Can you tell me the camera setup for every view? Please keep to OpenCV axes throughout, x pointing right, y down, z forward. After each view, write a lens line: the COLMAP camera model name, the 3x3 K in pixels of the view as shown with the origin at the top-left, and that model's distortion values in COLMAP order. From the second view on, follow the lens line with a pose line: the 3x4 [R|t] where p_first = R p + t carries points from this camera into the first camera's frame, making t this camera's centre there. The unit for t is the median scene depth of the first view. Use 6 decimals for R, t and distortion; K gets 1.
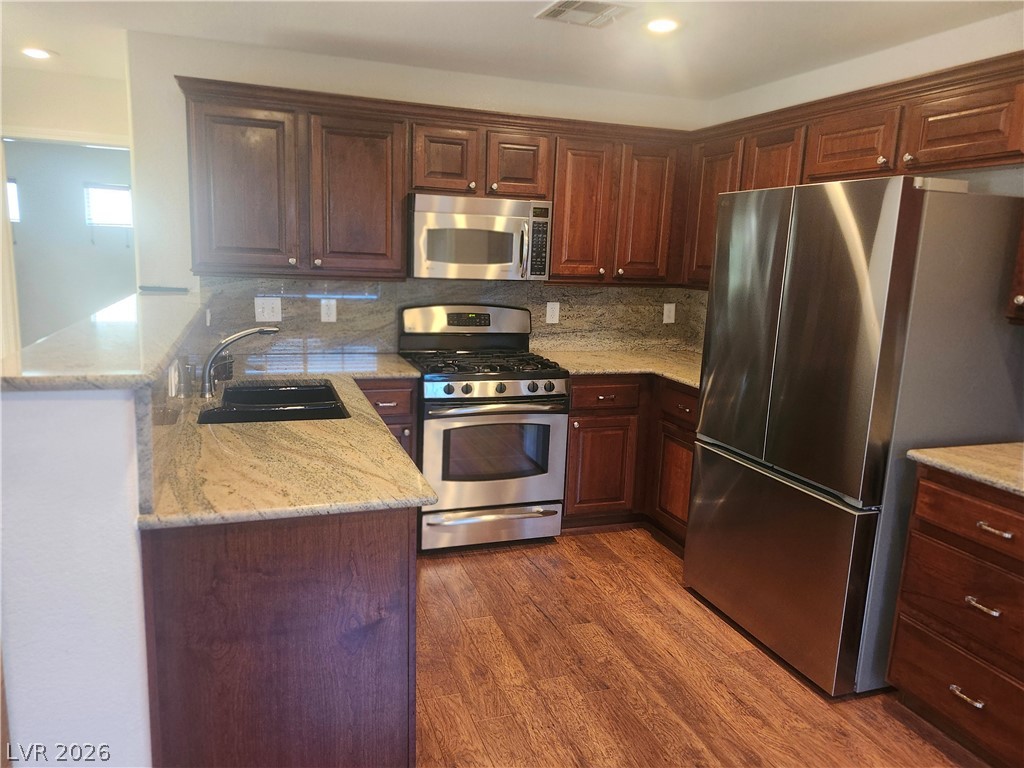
lens RADIAL K [[720.8, 0, 499.3], [0, 720.8, 377.9], [0, 0, 1]] dist [0.071187, -0.076767]
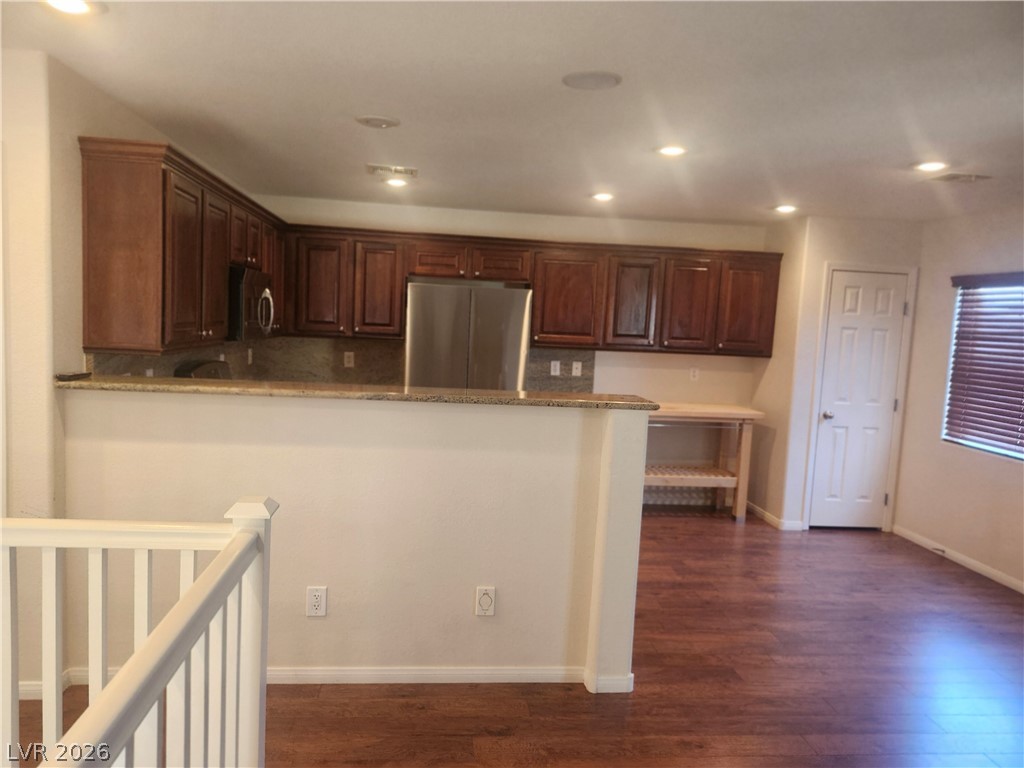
lens RADIAL K [[720.8, 0, 505.5], [0, 720.8, 387.2], [0, 0, 1]] dist [0.071187, -0.076767]
pose [[0.217028, -0.122237, 0.968482, -1.346750], [0.131783, 0.986715, 0.095007, -0.146020], [-0.967229, 0.107010, 0.230253, 0.425312]]
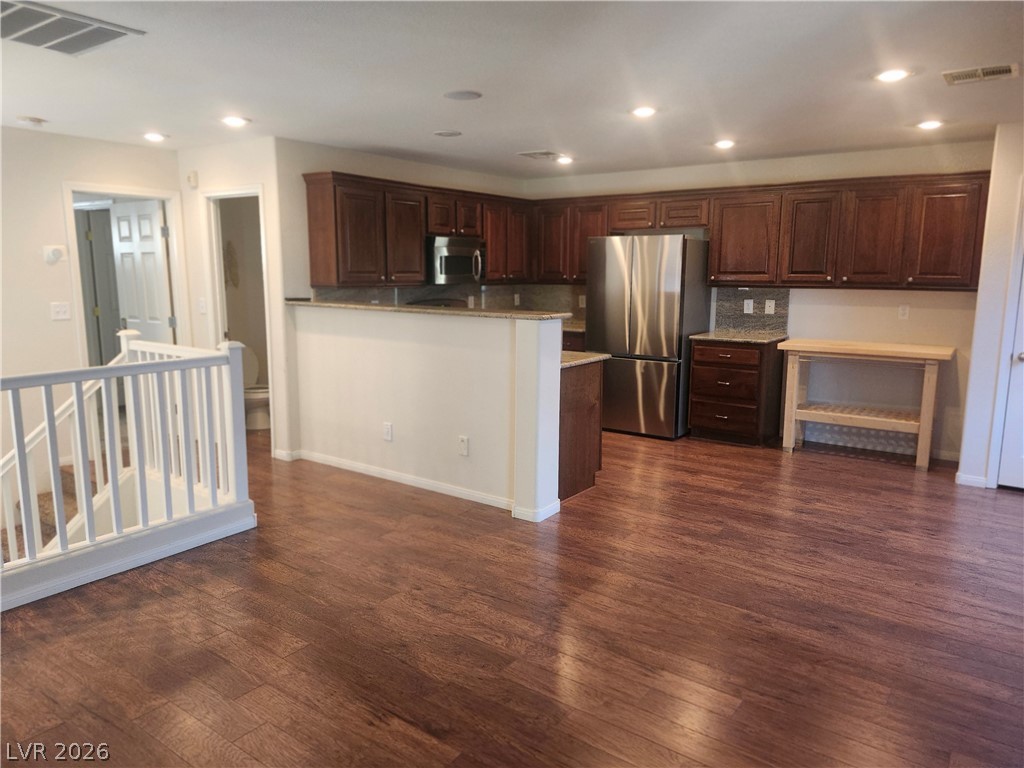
lens RADIAL K [[720.8, 0, 518.4], [0, 720.8, 379.5], [0, 0, 1]] dist [0.071187, -0.076767]
pose [[0.815522, -0.123966, 0.565293, -1.160745], [0.129141, 0.991140, 0.031046, 0.074202], [-0.564133, 0.047684, 0.824306, -0.650103]]
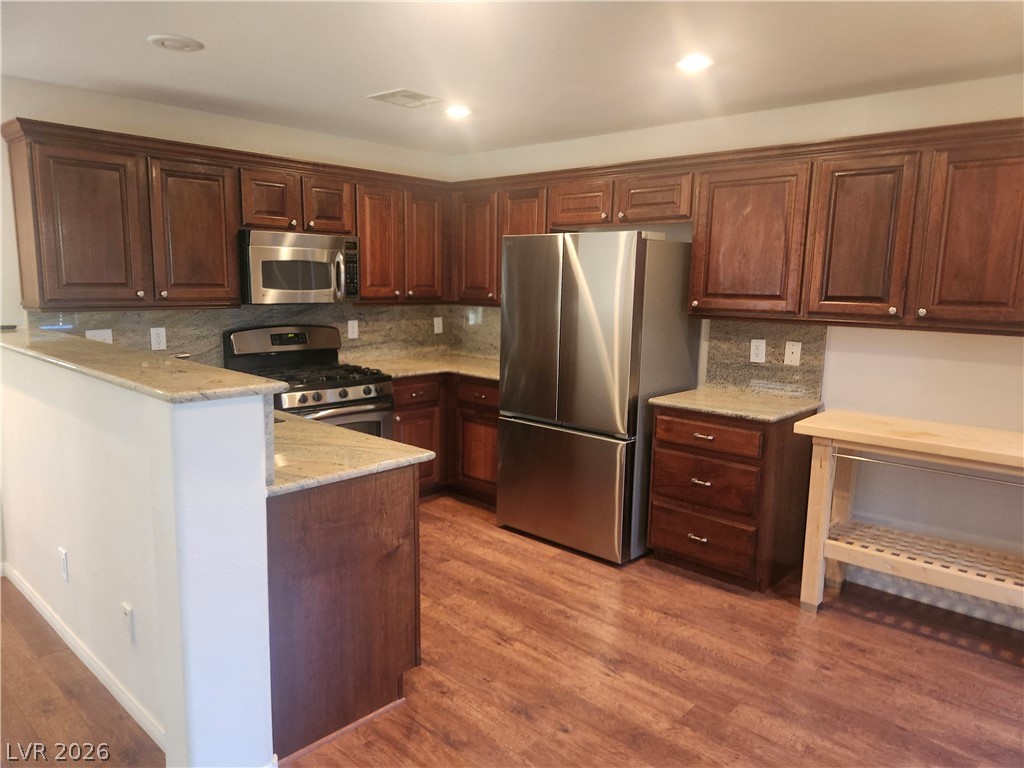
lens RADIAL K [[720.8, 0, 501.3], [0, 720.8, 390.5], [0, 0, 1]] dist [0.071187, -0.076767]
pose [[0.884682, -0.096496, 0.456098, -0.365645], [0.098071, 0.994973, 0.020280, 0.012237], [-0.455762, 0.026788, 0.889698, -0.220292]]
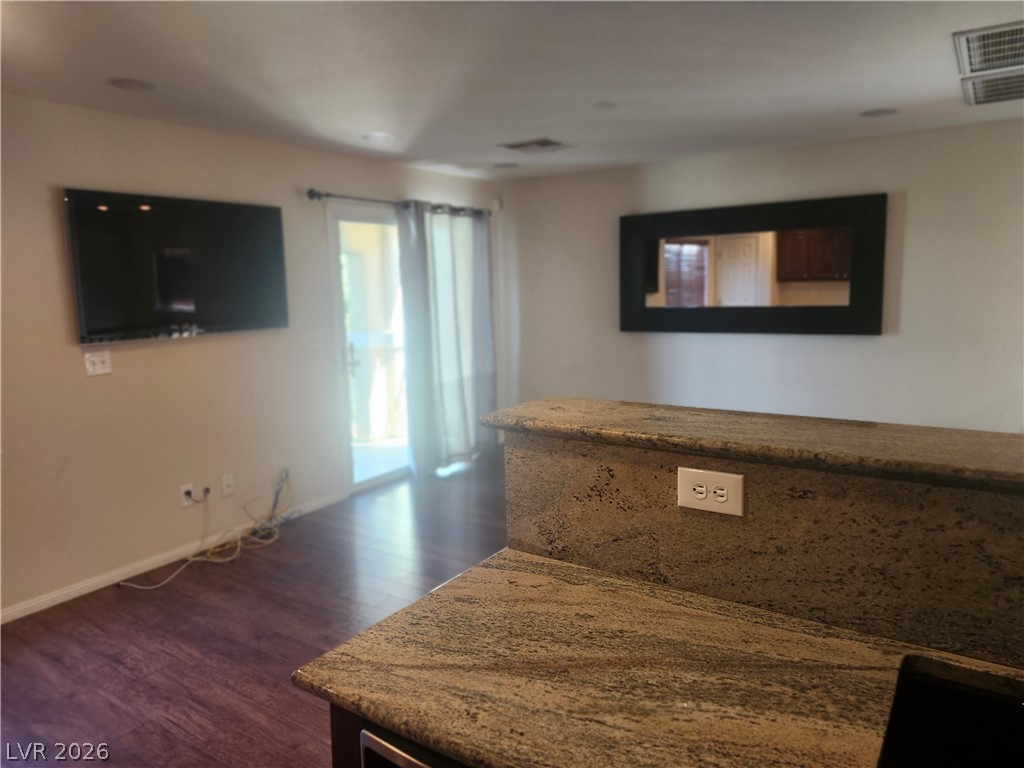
lens RADIAL K [[720.8, 0, 514.1], [0, 720.8, 380.5], [0, 0, 1]] dist [0.071187, -0.076767]
pose [[-0.792753, 0.061894, -0.606392, 0.084807], [-0.119050, 0.959950, 0.253619, -0.172205], [0.597804, 0.273249, -0.753635, 0.911211]]
